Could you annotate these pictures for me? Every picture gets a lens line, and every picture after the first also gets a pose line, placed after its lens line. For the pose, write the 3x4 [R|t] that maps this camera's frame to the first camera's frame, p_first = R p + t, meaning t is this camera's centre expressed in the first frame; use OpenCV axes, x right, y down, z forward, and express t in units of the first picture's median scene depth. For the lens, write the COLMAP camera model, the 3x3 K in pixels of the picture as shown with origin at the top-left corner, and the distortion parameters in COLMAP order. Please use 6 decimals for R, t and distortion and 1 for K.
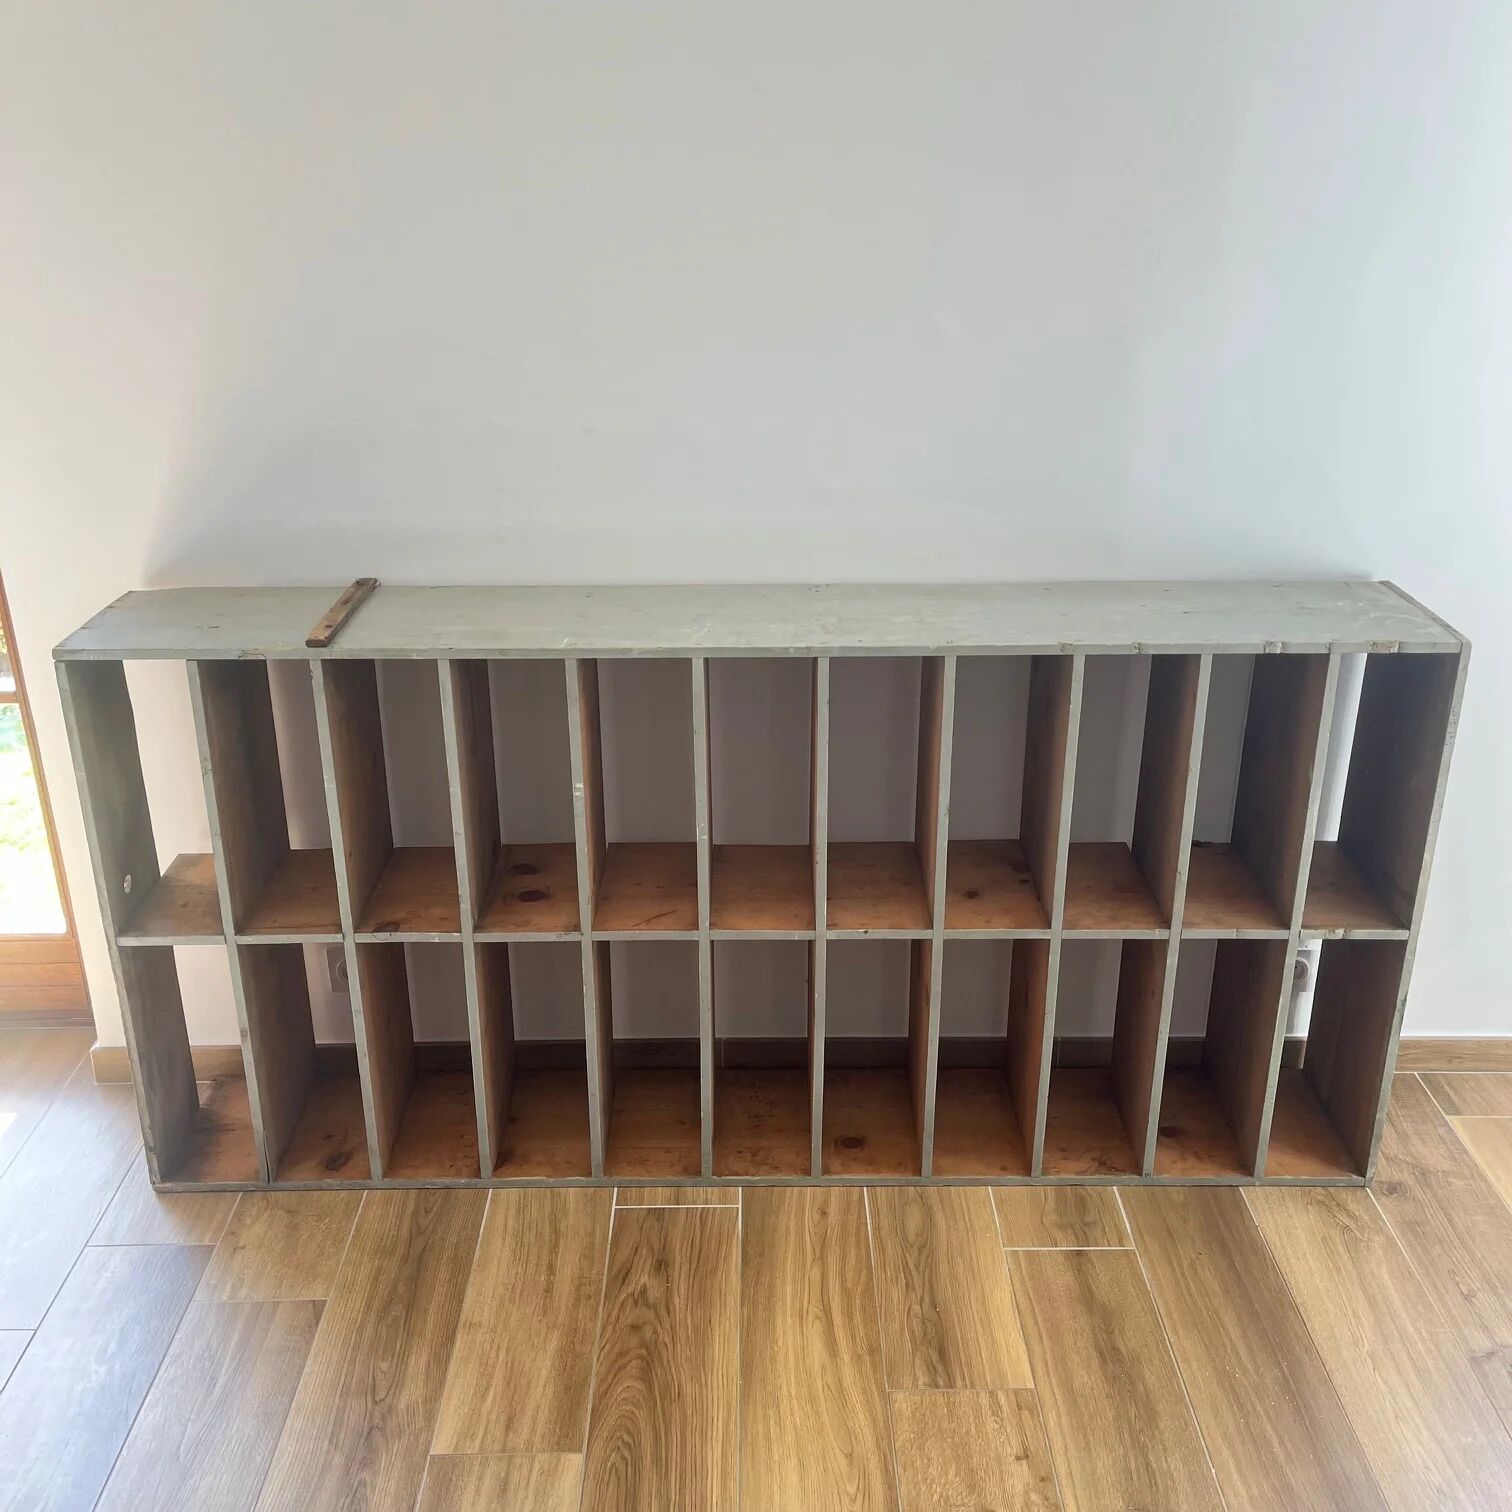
lens RADIAL K [[1538.0, 0, 749.3], [0, 1538.0, 726.7], [0, 0, 1]] dist [0.027917, 0.000000]
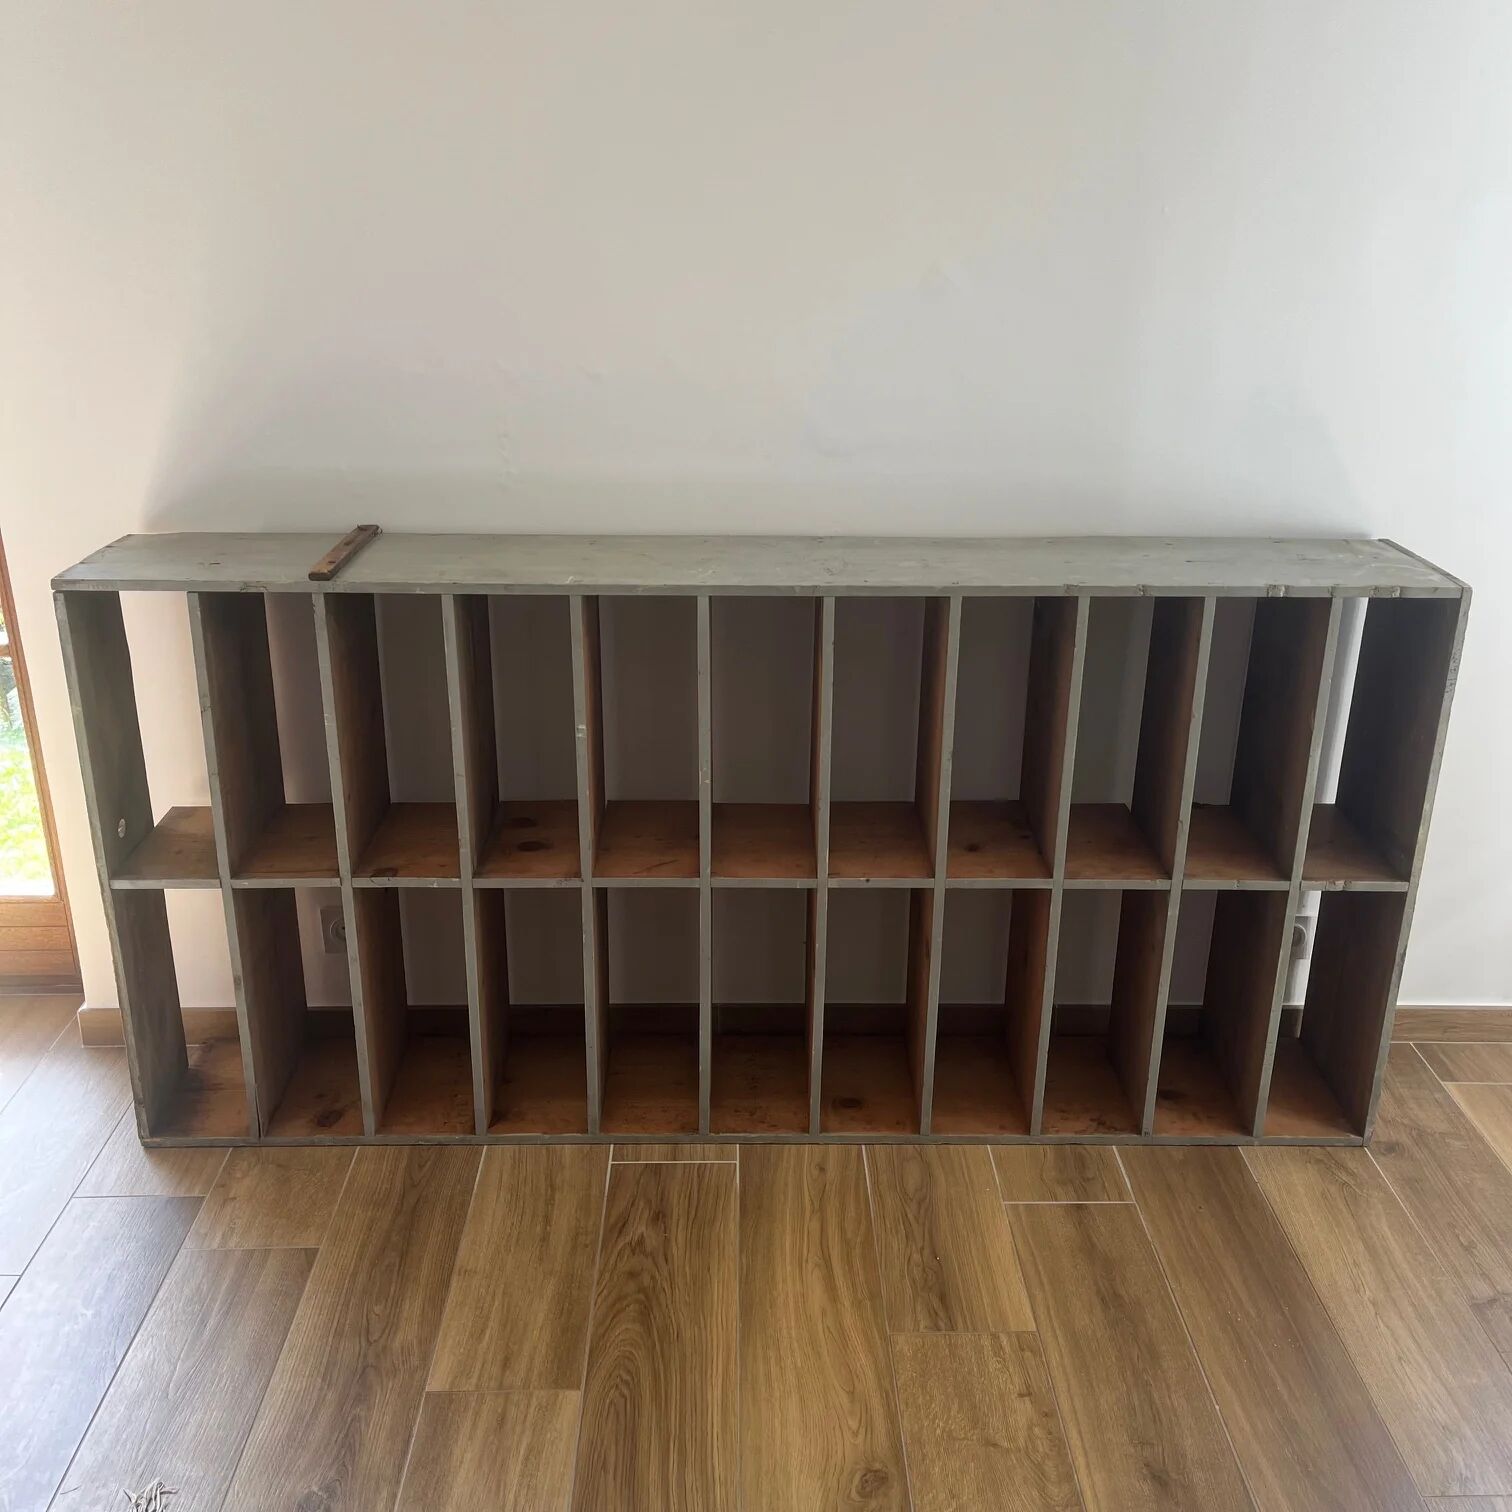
lens RADIAL K [[1538.0, 0, 757.5], [0, 1538.0, 746.8], [0, 0, 1]] dist [0.027917, 0.000000]
pose [[0.999798, 0.008997, 0.017970, -0.014313], [-0.008587, 0.999704, -0.022783, 0.070493], [-0.018169, 0.022624, 0.999579, 0.003764]]
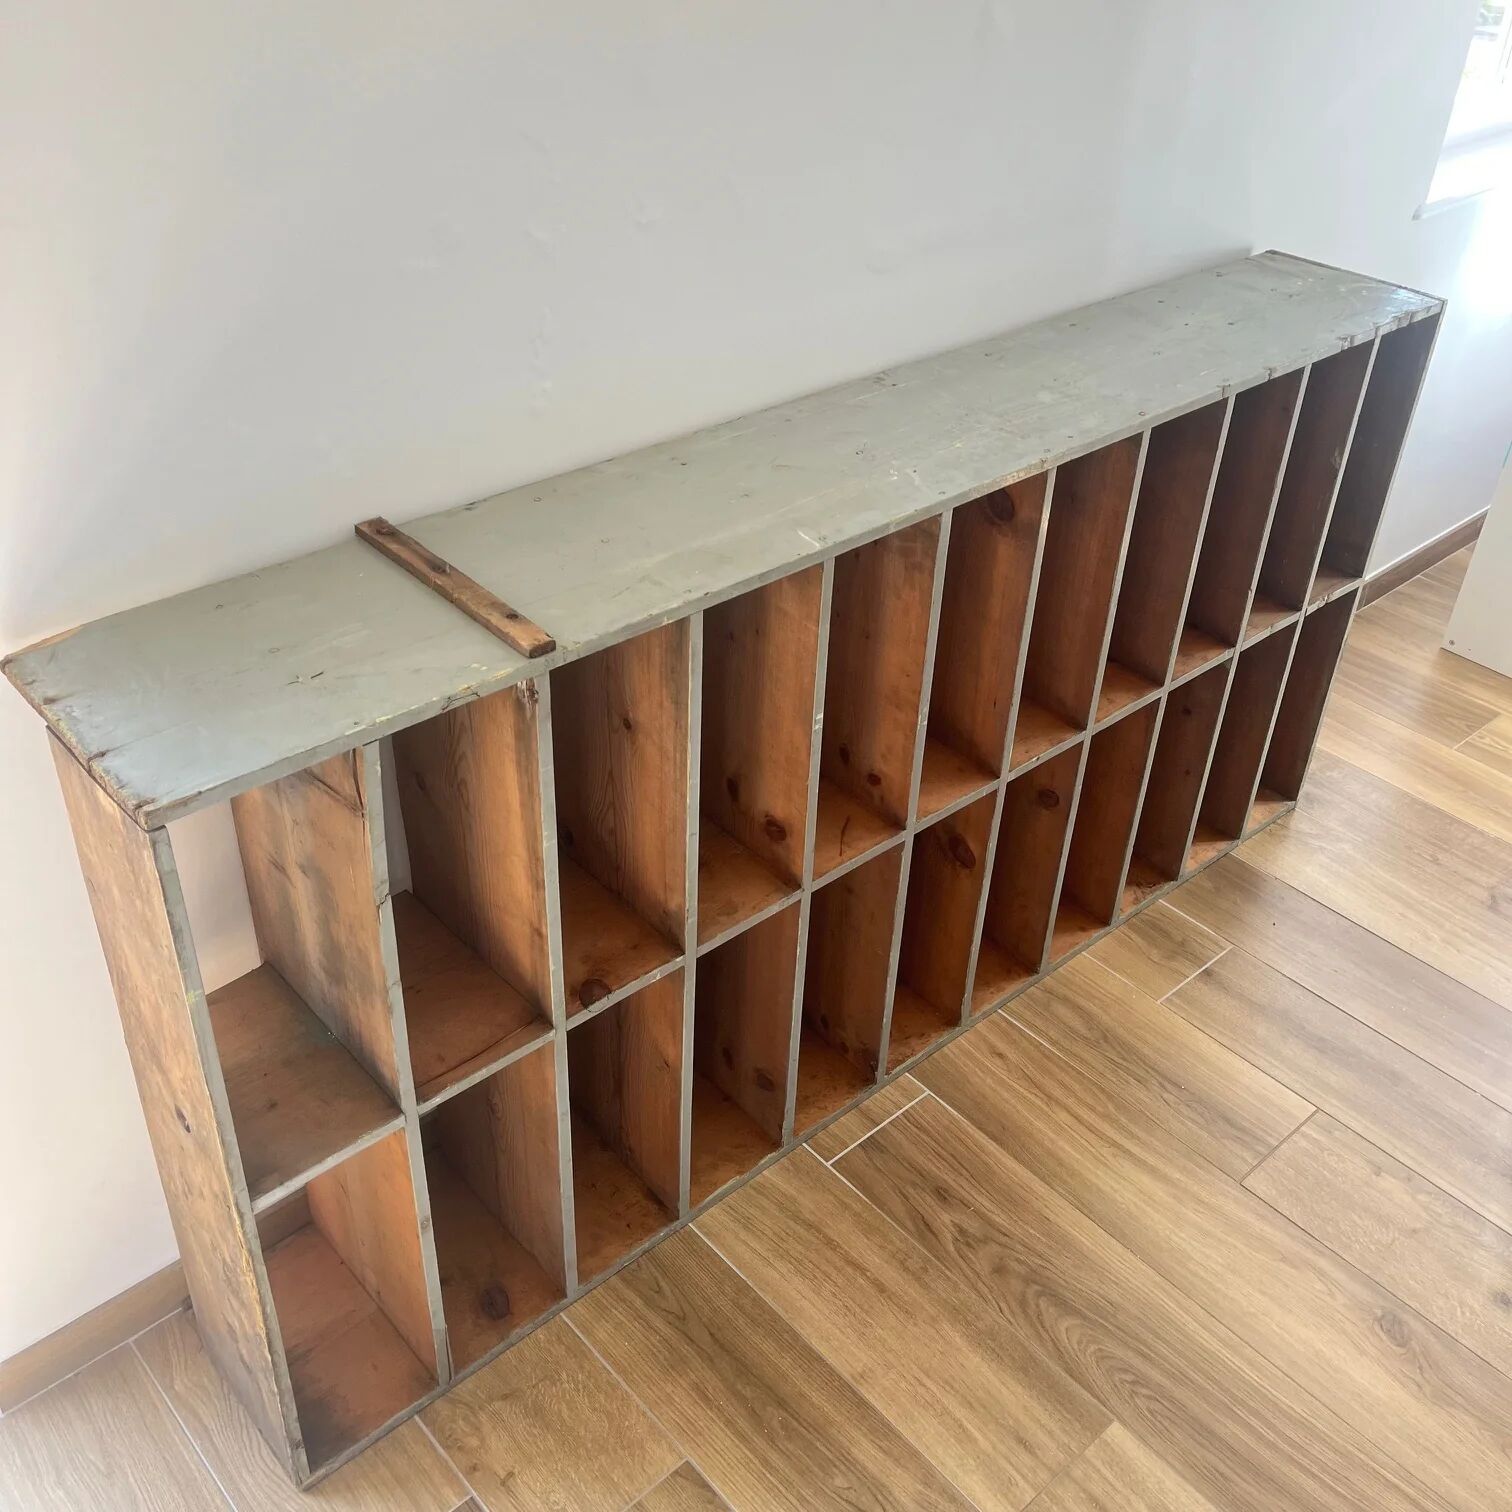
lens RADIAL K [[1538.0, 0, 757.1], [0, 1538.0, 733.0], [0, 0, 1]] dist [0.027917, 0.000000]
pose [[0.746415, -0.348680, 0.566821, -0.545126], [0.213489, 0.932191, 0.292305, -0.174860], [-0.630307, -0.097171, 0.770241, 0.420958]]
